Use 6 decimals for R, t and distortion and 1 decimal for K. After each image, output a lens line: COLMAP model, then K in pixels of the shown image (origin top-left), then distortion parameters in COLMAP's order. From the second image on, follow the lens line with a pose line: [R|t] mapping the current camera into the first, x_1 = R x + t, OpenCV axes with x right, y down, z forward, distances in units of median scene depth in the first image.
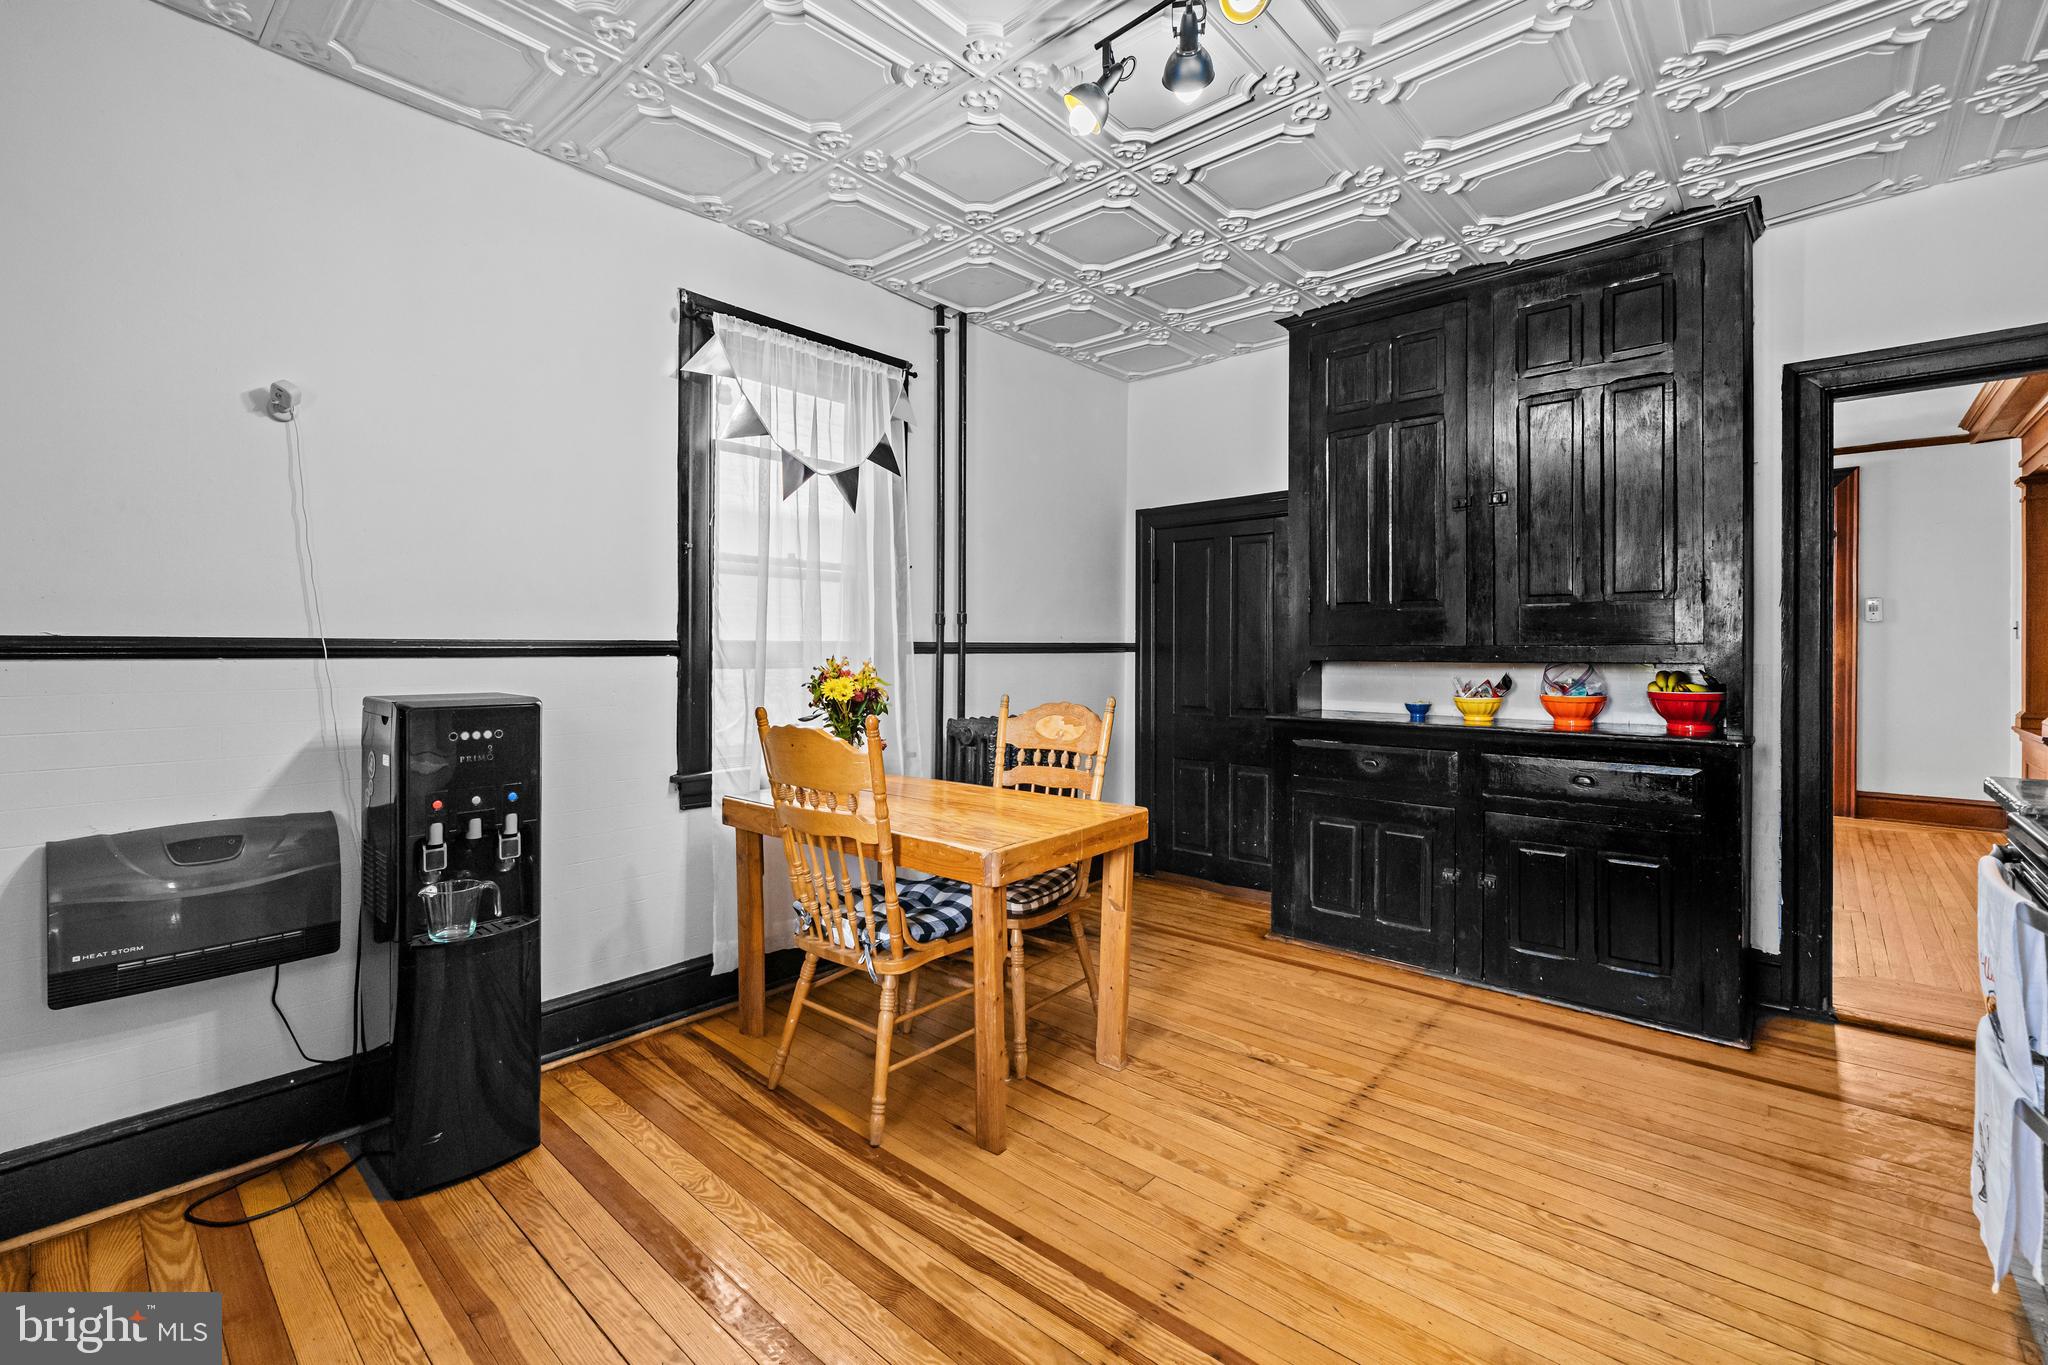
lens RADIAL K [[889.3, 0, 1015.2], [0, 889.3, 651.5], [0, 0, 1]] dist [-0.000109, -0.000064]
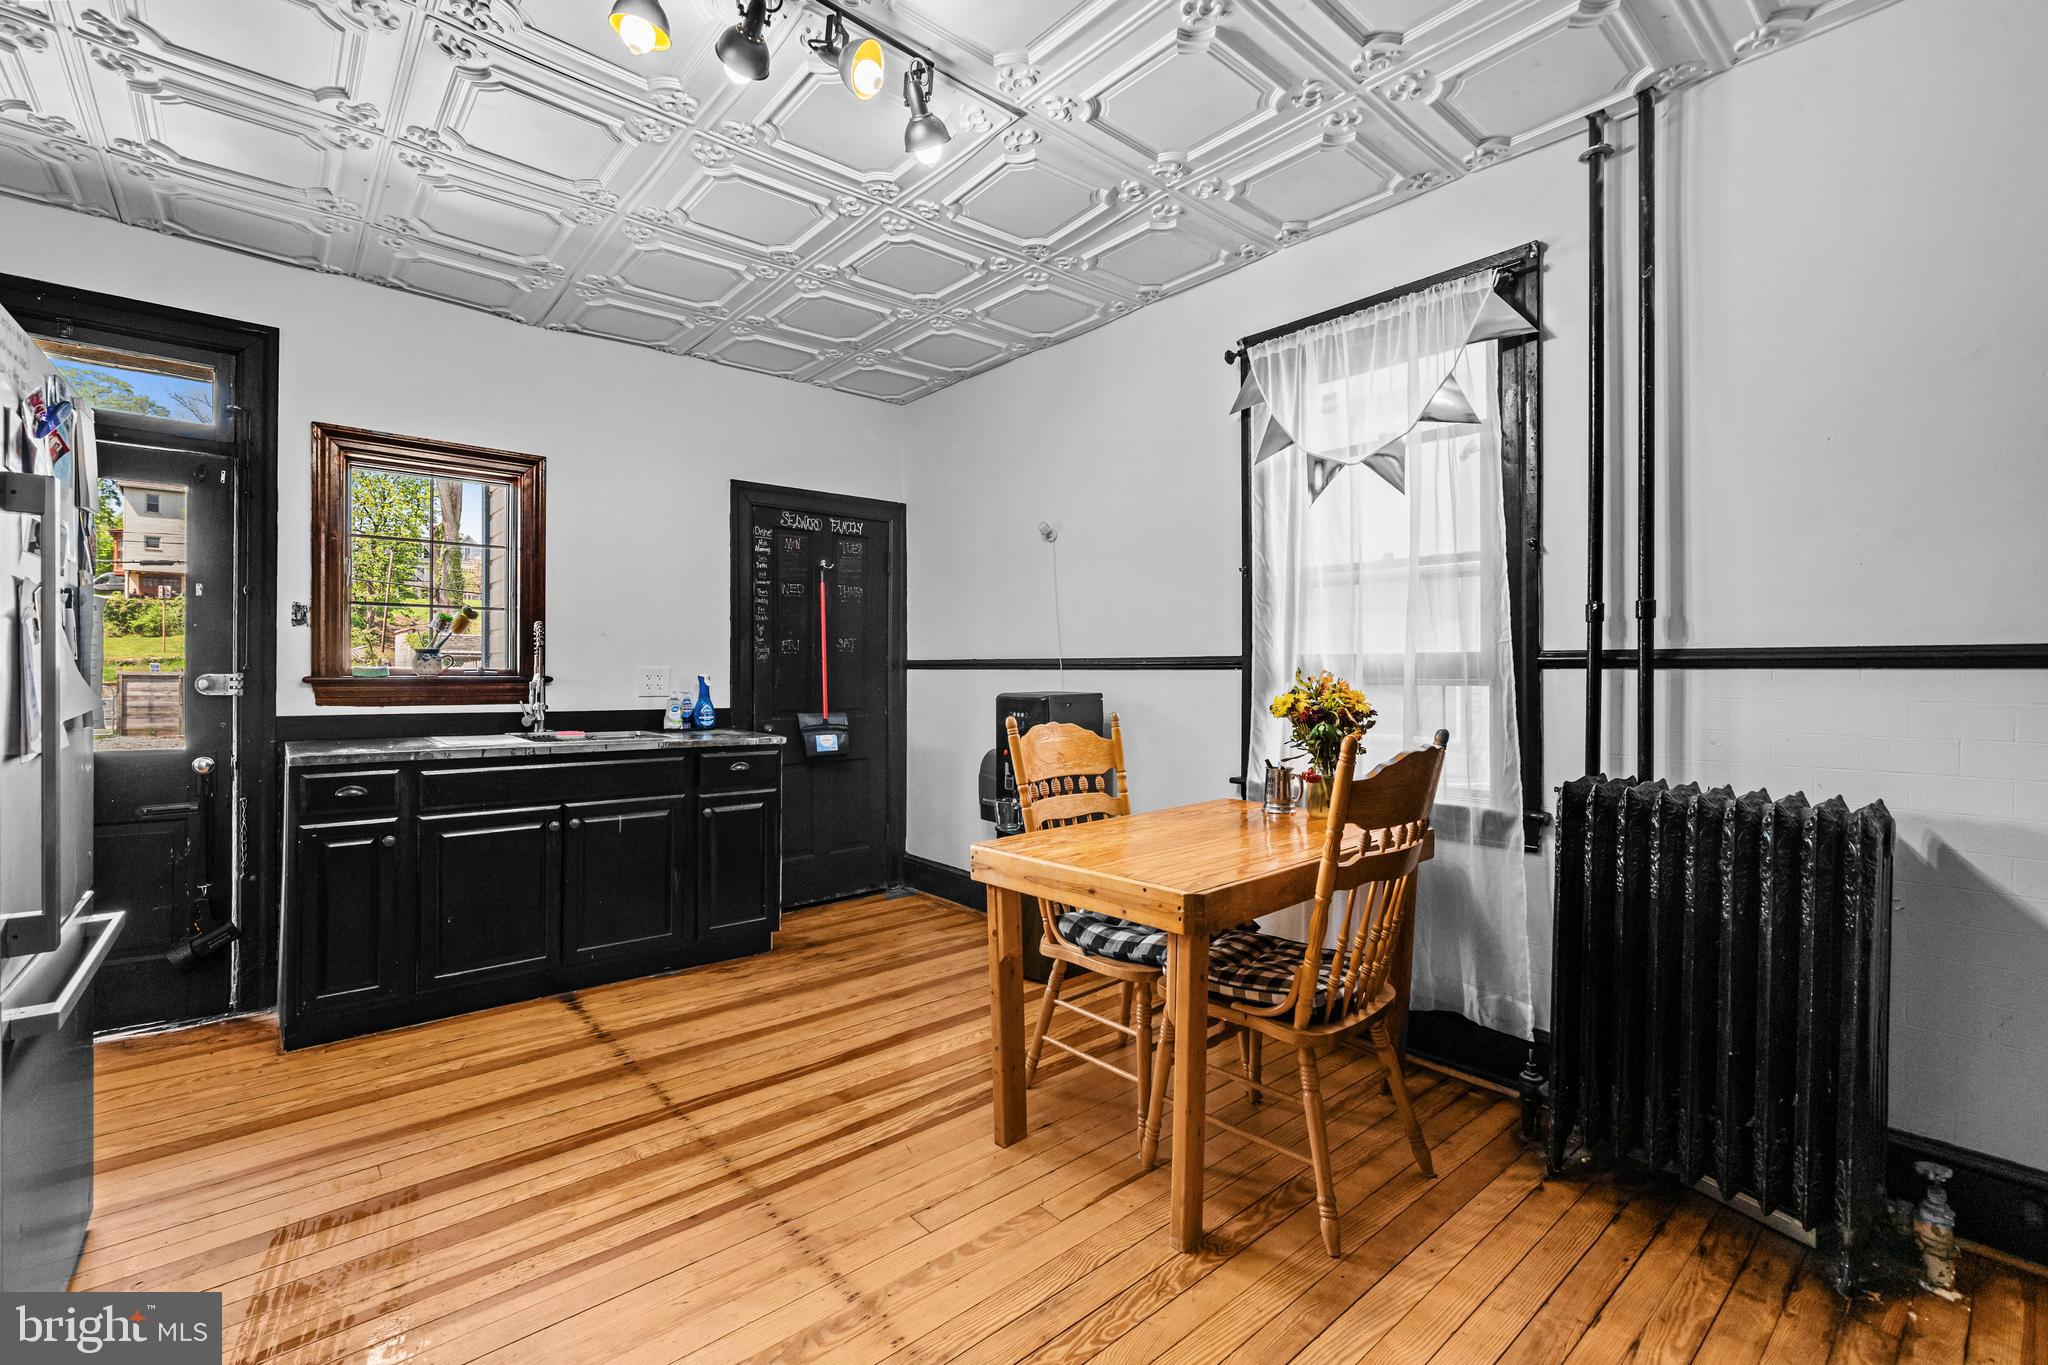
lens RADIAL K [[886.5, 0, 1015.7], [0, 886.5, 667.4], [0, 0, 1]] dist [0.000095, -0.000021]
pose [[-0.134015, -0.000029, -0.990979, 0.714756], [0.001514, 0.999999, -0.000234, 0.001394], [0.990978, -0.001532, -0.134015, 0.816371]]
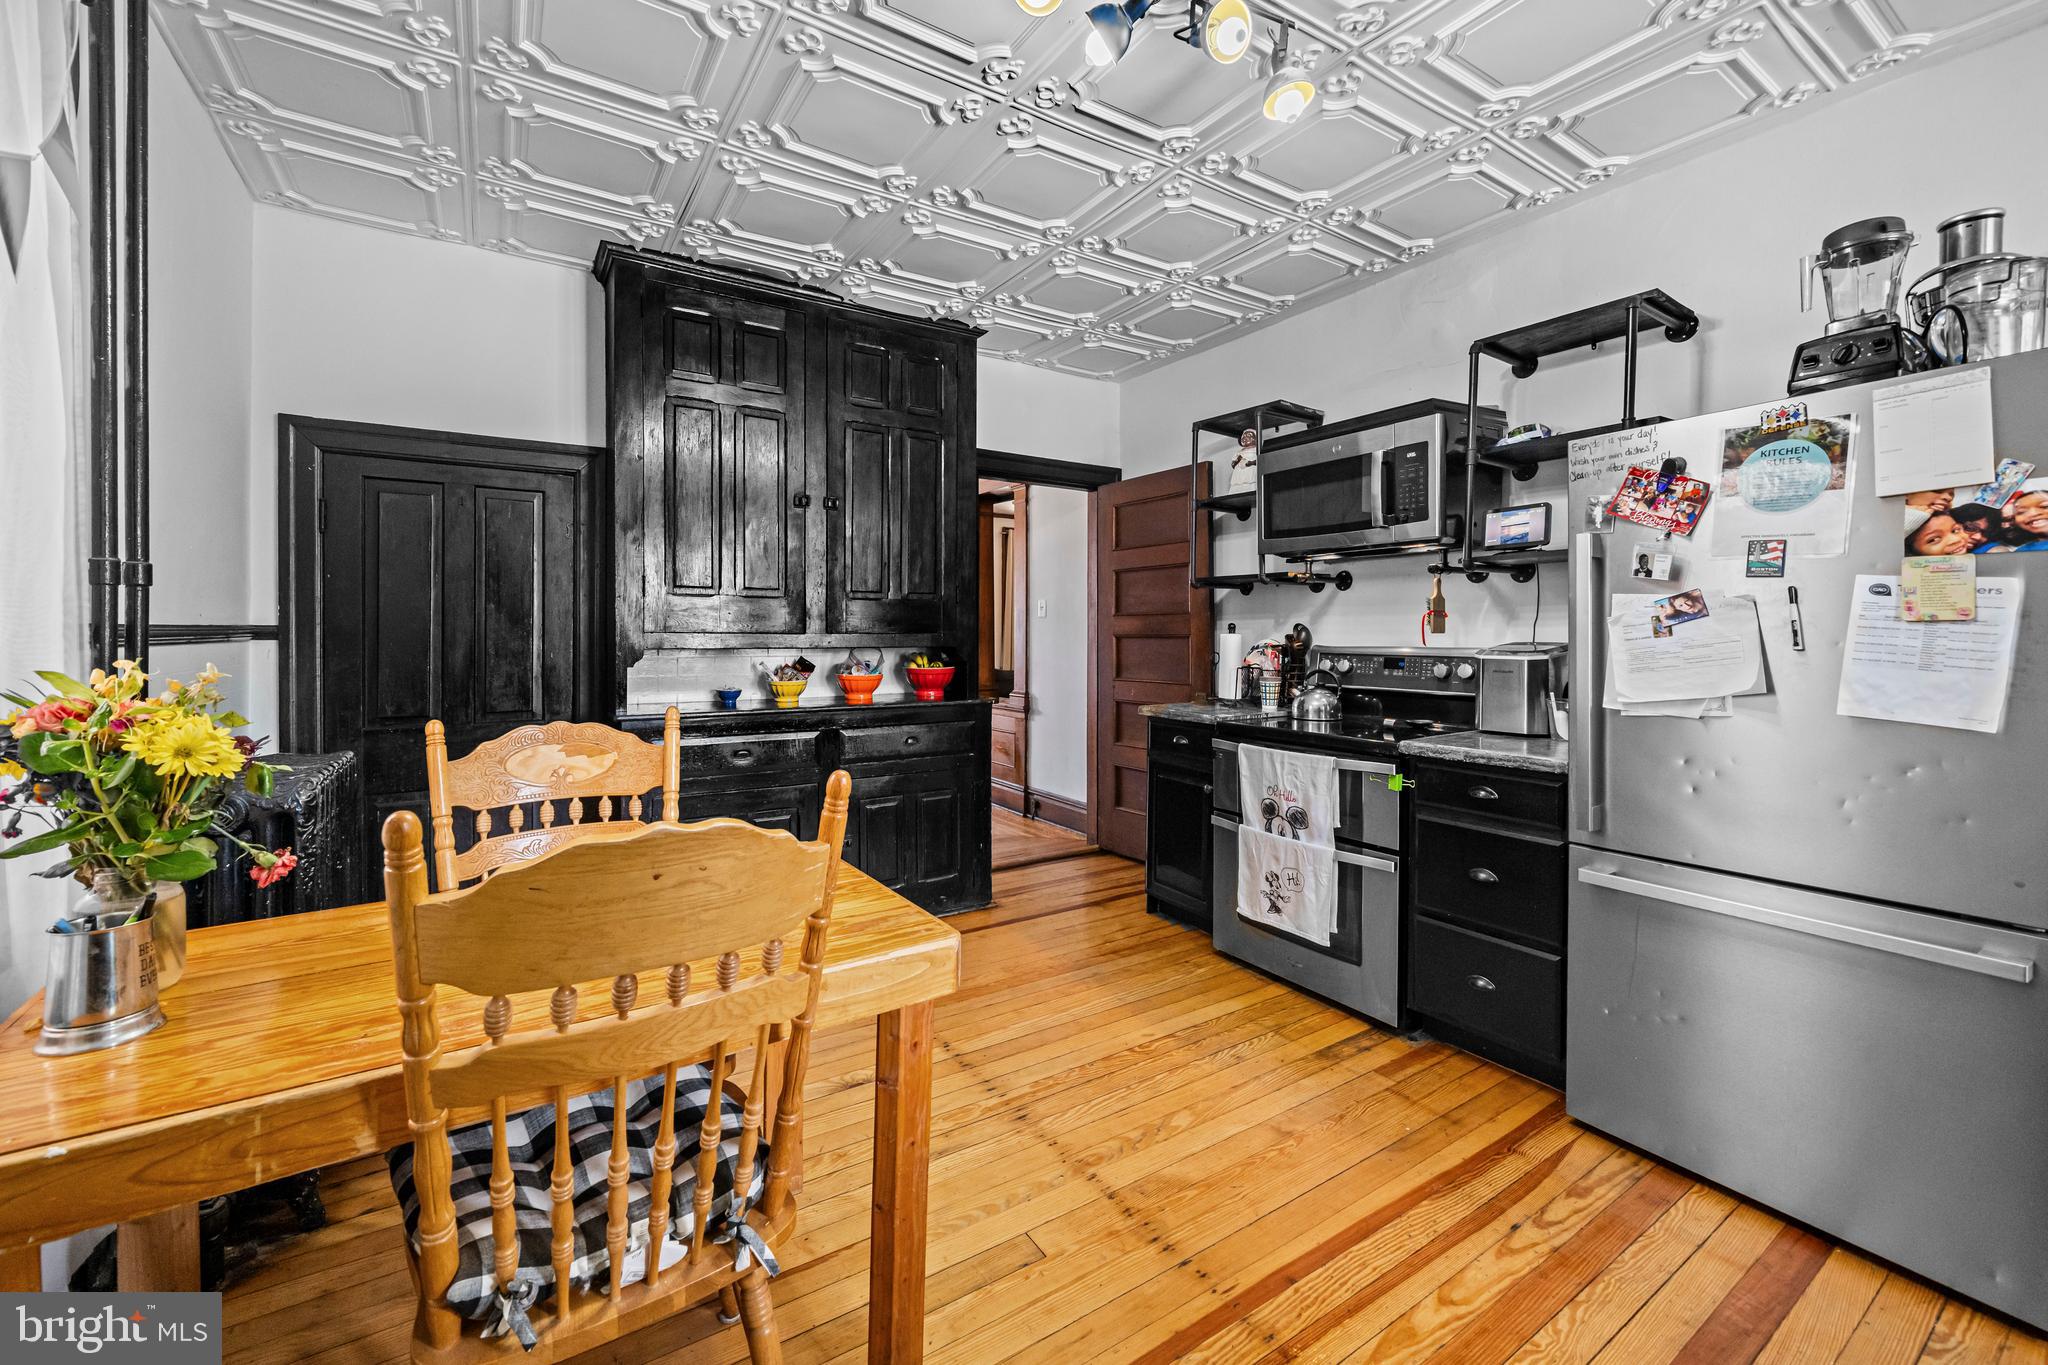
lens RADIAL K [[813.3, 0, 1004.8], [0, 813.3, 645.5], [0, 0, 1]] dist [-0.001153, -0.000050]
pose [[0.273240, -0.013294, 0.961854, -0.415670], [-0.000907, 0.999900, 0.014078, -0.005947], [-0.961946, -0.004719, 0.273201, 0.535903]]
